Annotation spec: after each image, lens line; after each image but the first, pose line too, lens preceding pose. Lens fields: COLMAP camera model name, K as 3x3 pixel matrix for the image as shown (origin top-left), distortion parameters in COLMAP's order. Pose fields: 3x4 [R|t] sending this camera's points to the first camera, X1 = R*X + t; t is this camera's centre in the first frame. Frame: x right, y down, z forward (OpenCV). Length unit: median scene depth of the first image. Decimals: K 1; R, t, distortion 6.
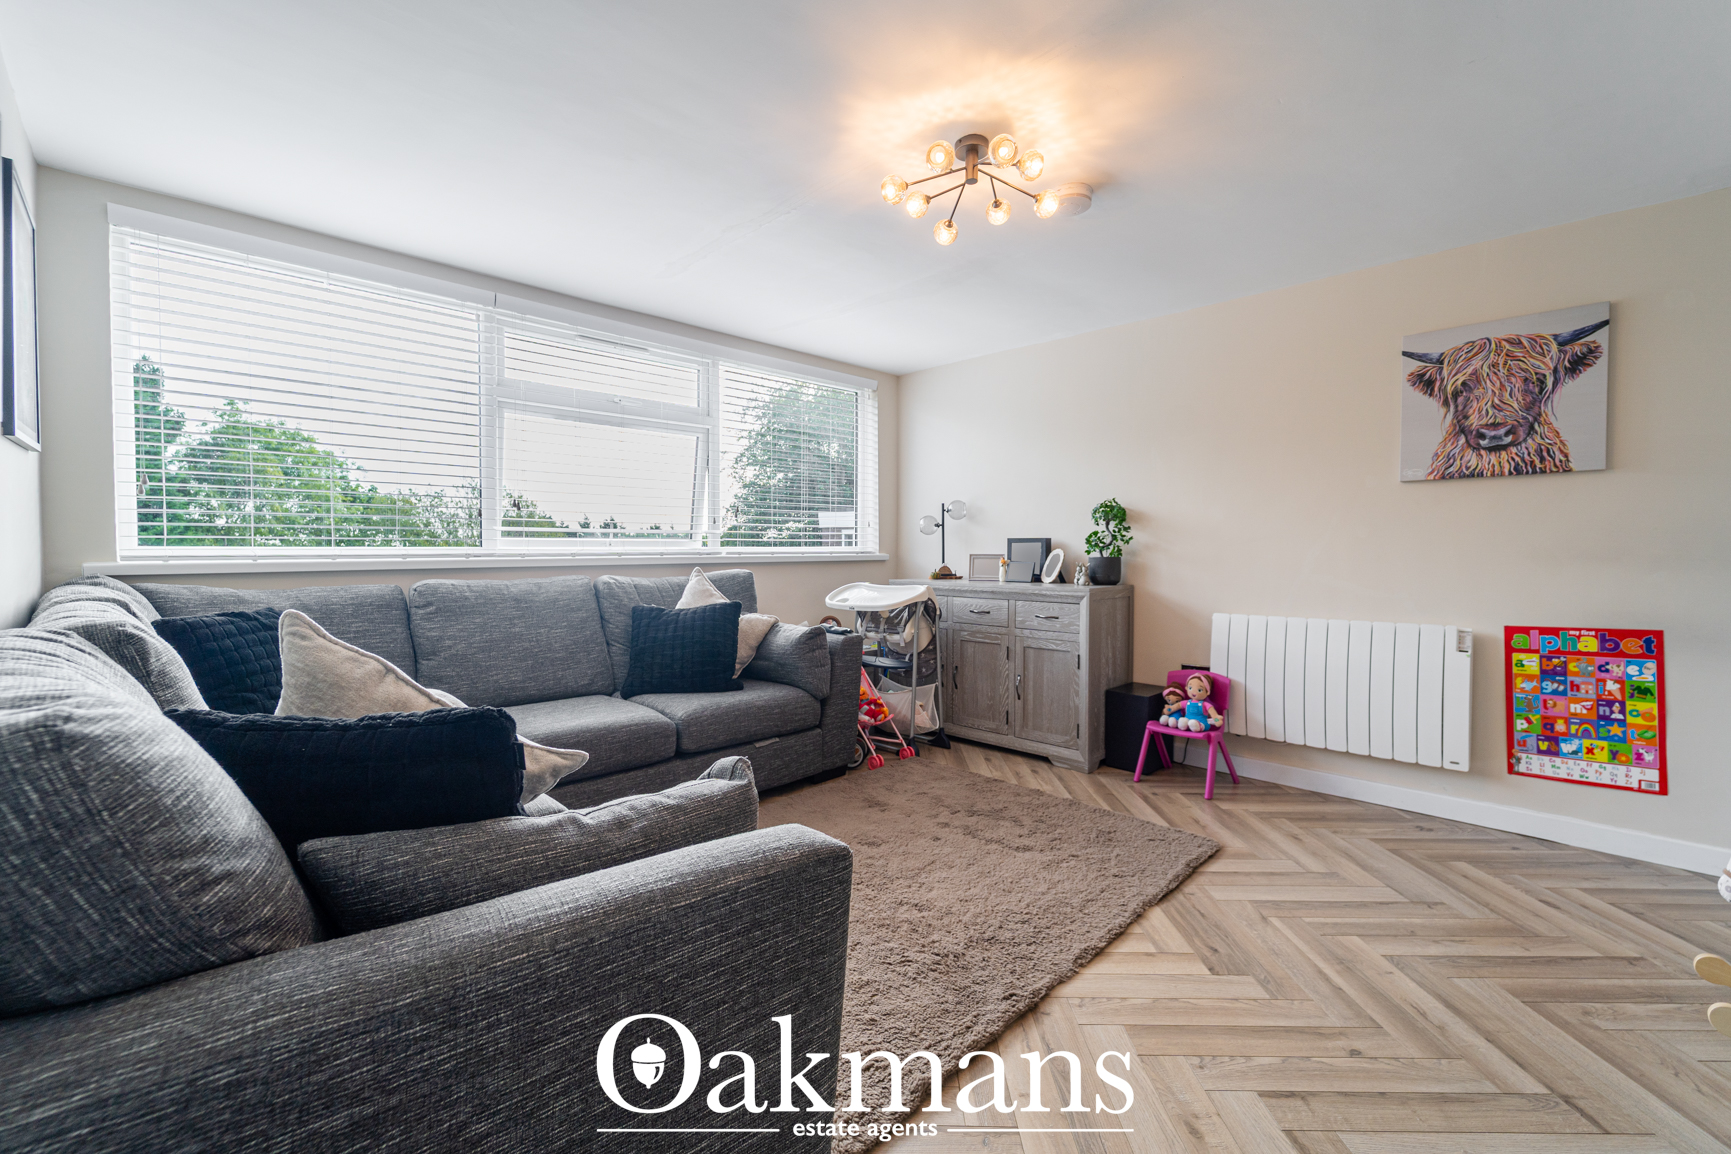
lens RADIAL K [[713.5, 0, 859.4], [0, 713.5, 567.9], [0, 0, 1]] dist [-0.001699, -0.000531]
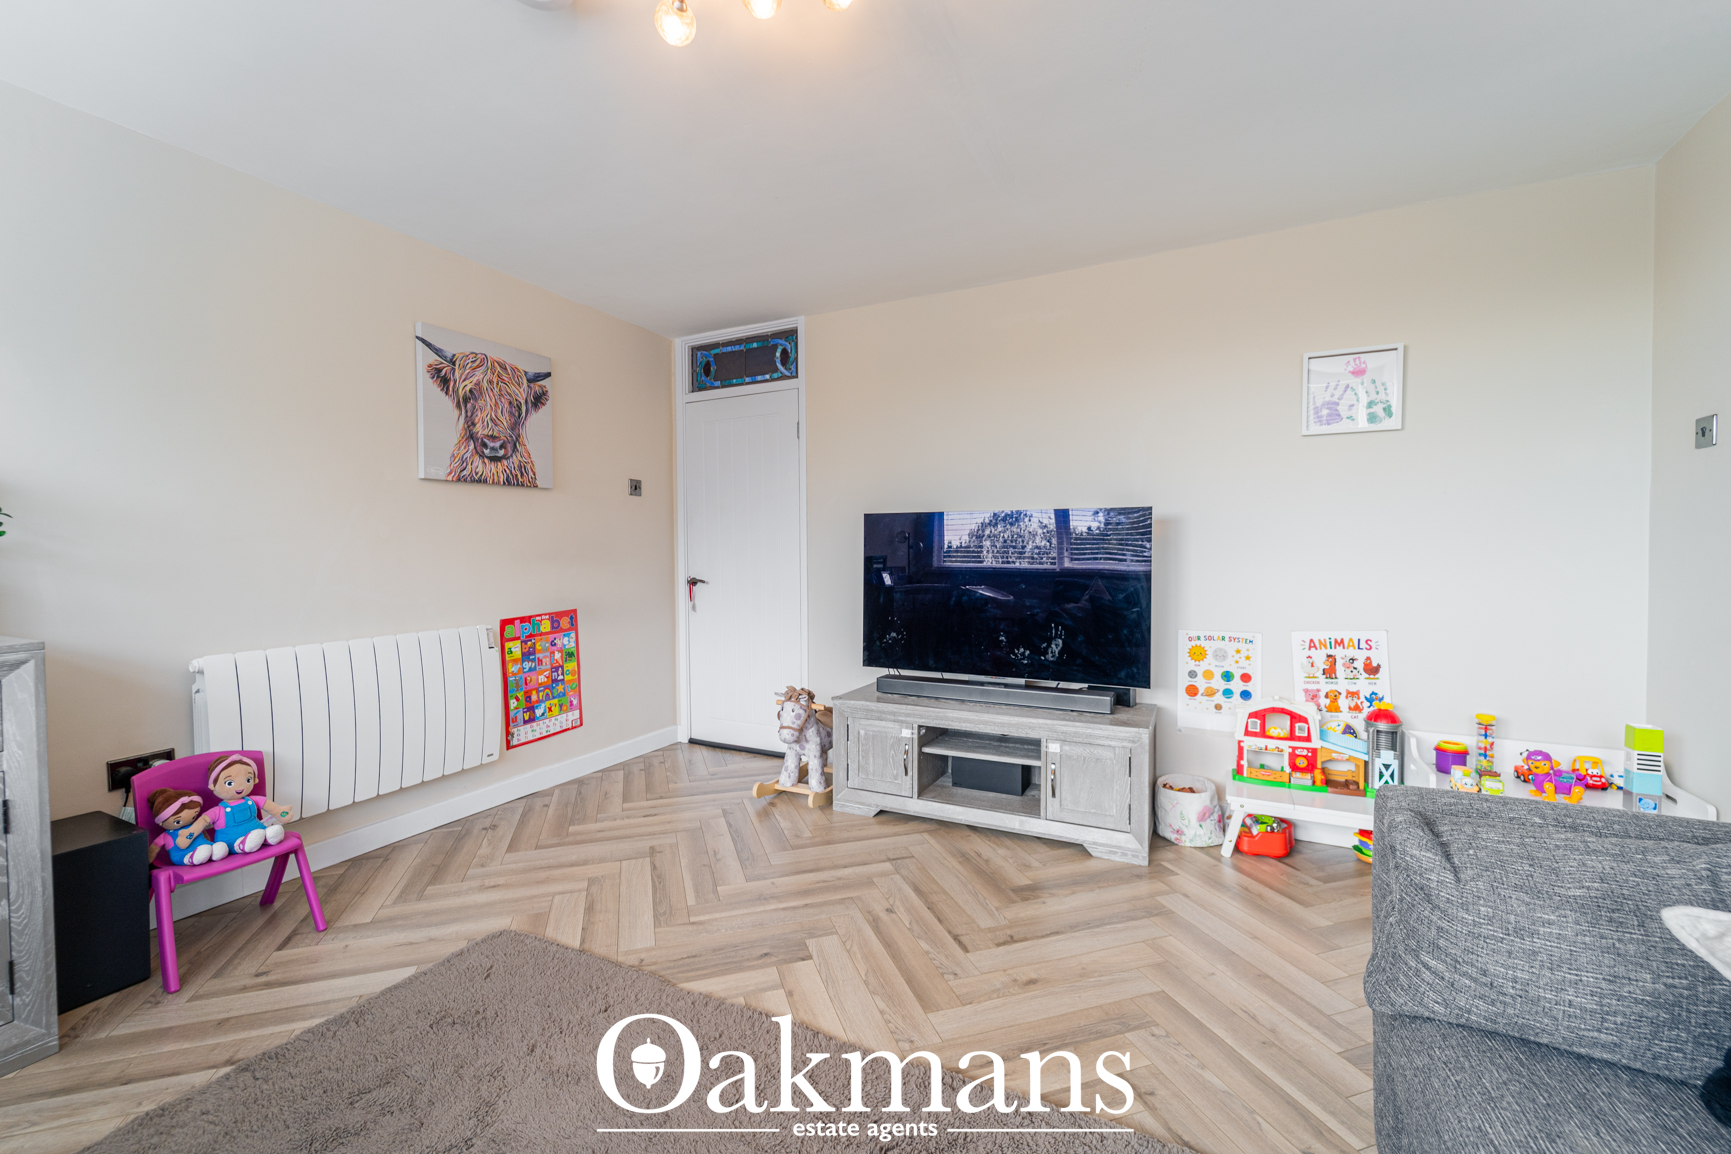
lens RADIAL K [[713.5, 0, 859.4], [0, 713.5, 567.9], [0, 0, 1]] dist [-0.001699, -0.000531]
pose [[-0.330141, -0.026200, 0.943568, -0.339123], [0.026267, 0.998973, 0.036929, -0.026771], [-0.943566, 0.036976, -0.329113, 0.859081]]
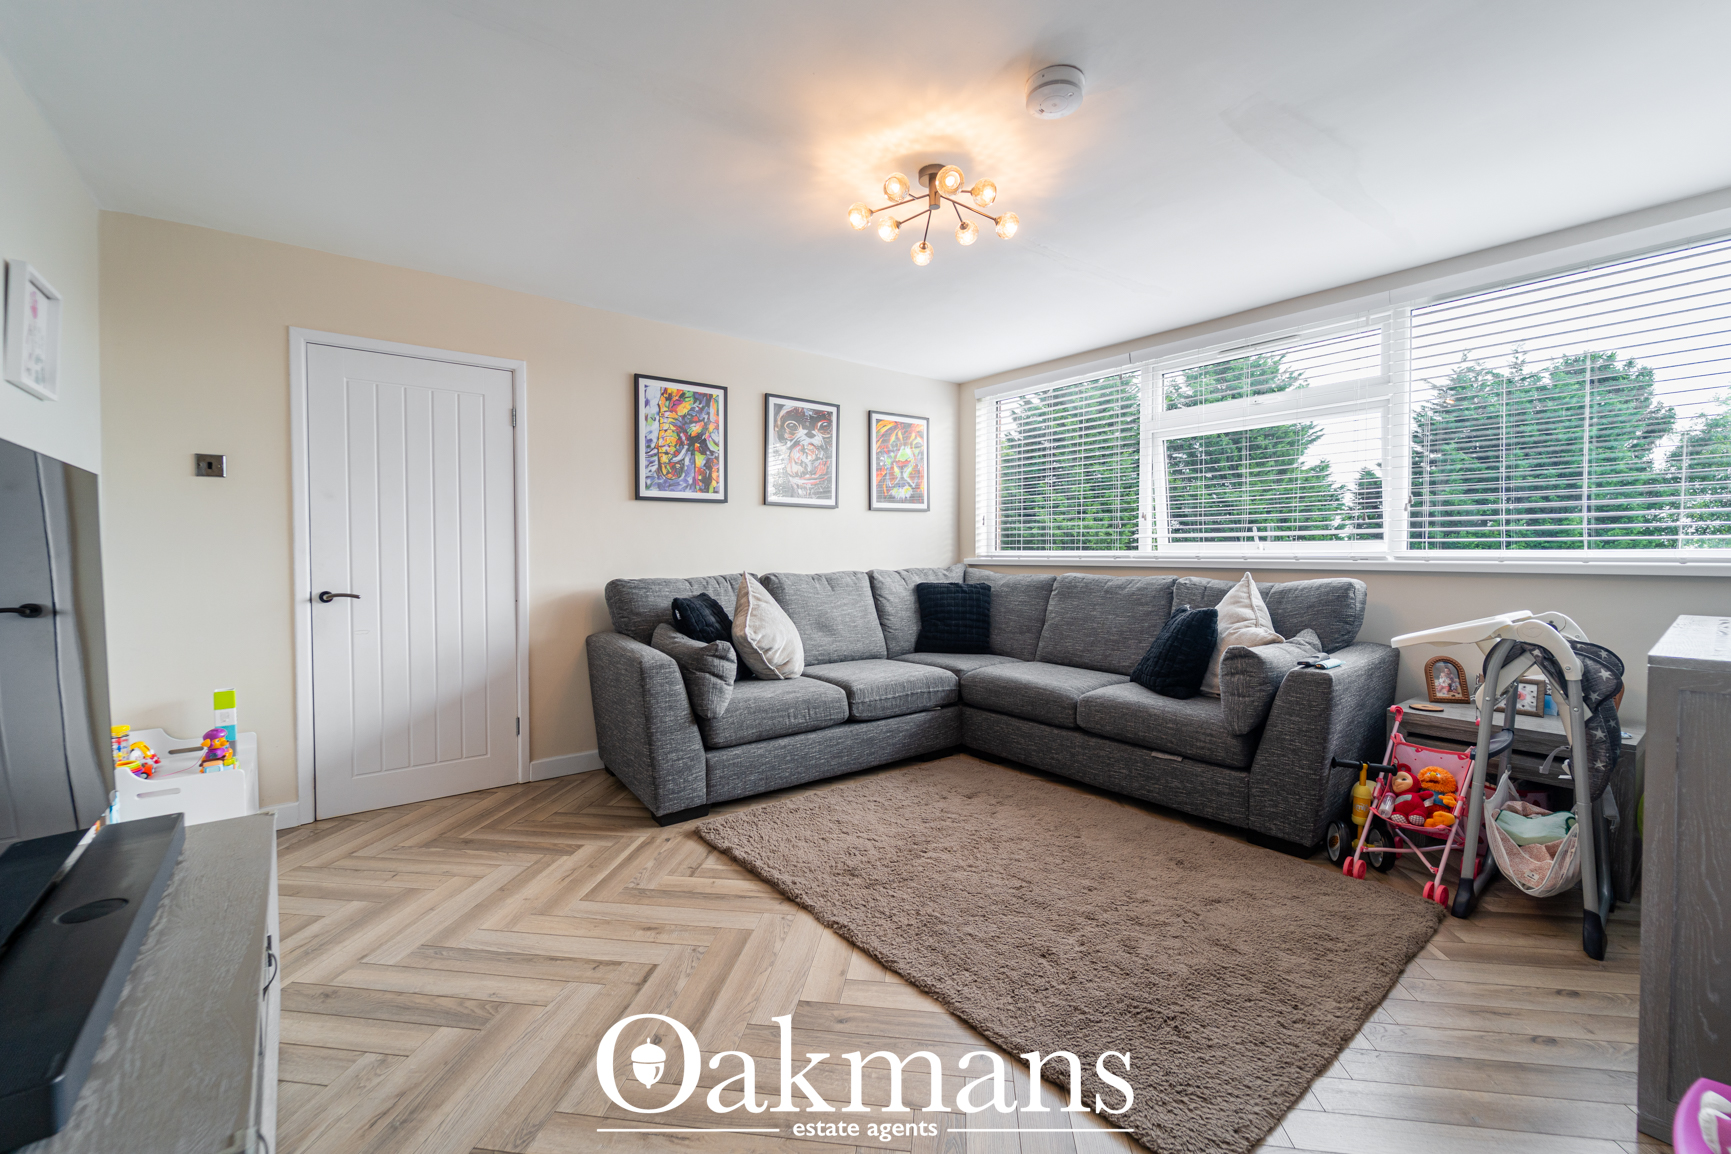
lens RADIAL K [[712.8, 0, 842.4], [0, 712.8, 564.1], [0, 0, 1]] dist [0.001342, -0.000038]
pose [[-0.130143, 0.019848, -0.991296, 0.971938], [-0.023234, 0.999464, 0.023062, -0.023468], [0.991223, 0.026033, -0.129613, 0.796007]]
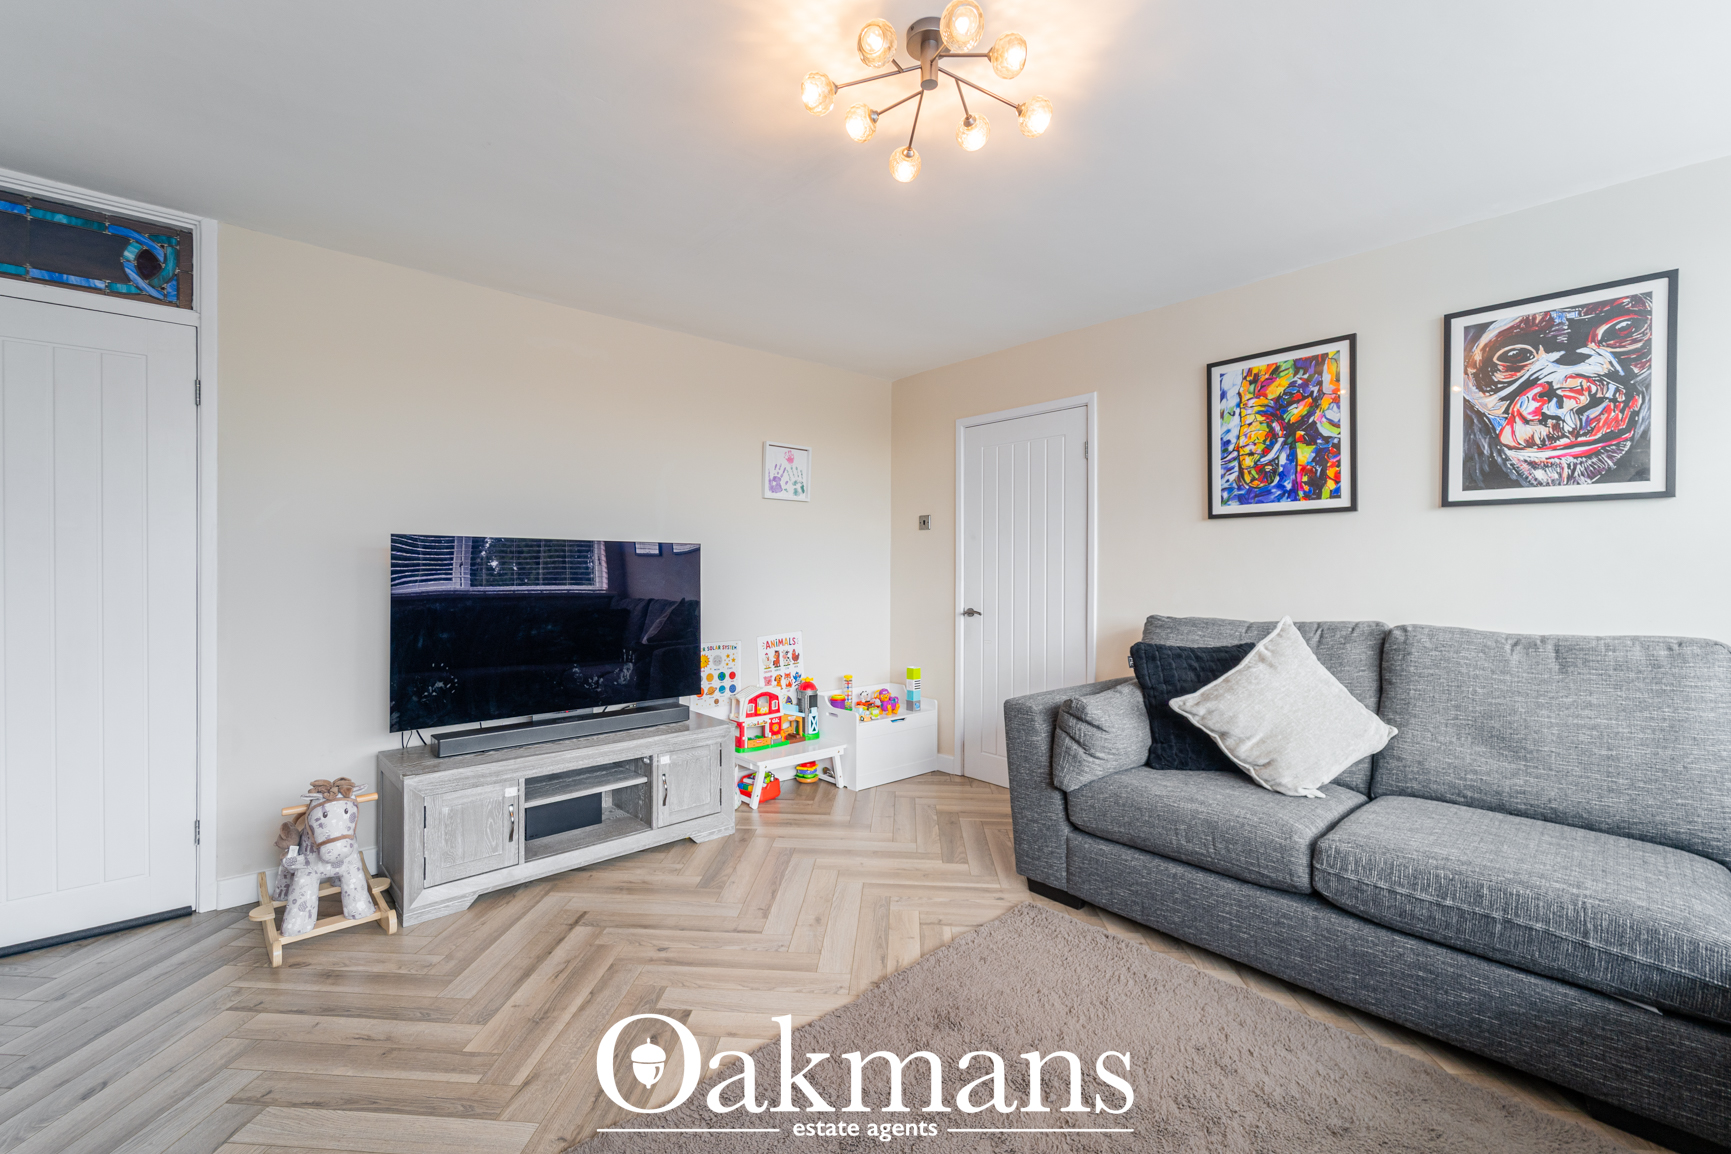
lens RADIAL K [[713.5, 0, 859.4], [0, 713.5, 567.9], [0, 0, 1]] dist [-0.001699, -0.000531]
pose [[-0.999084, -0.006491, 0.042290, 0.154080], [-0.005587, 0.999754, 0.021480, -0.051681], [-0.042419, 0.021224, -0.998874, 1.352801]]
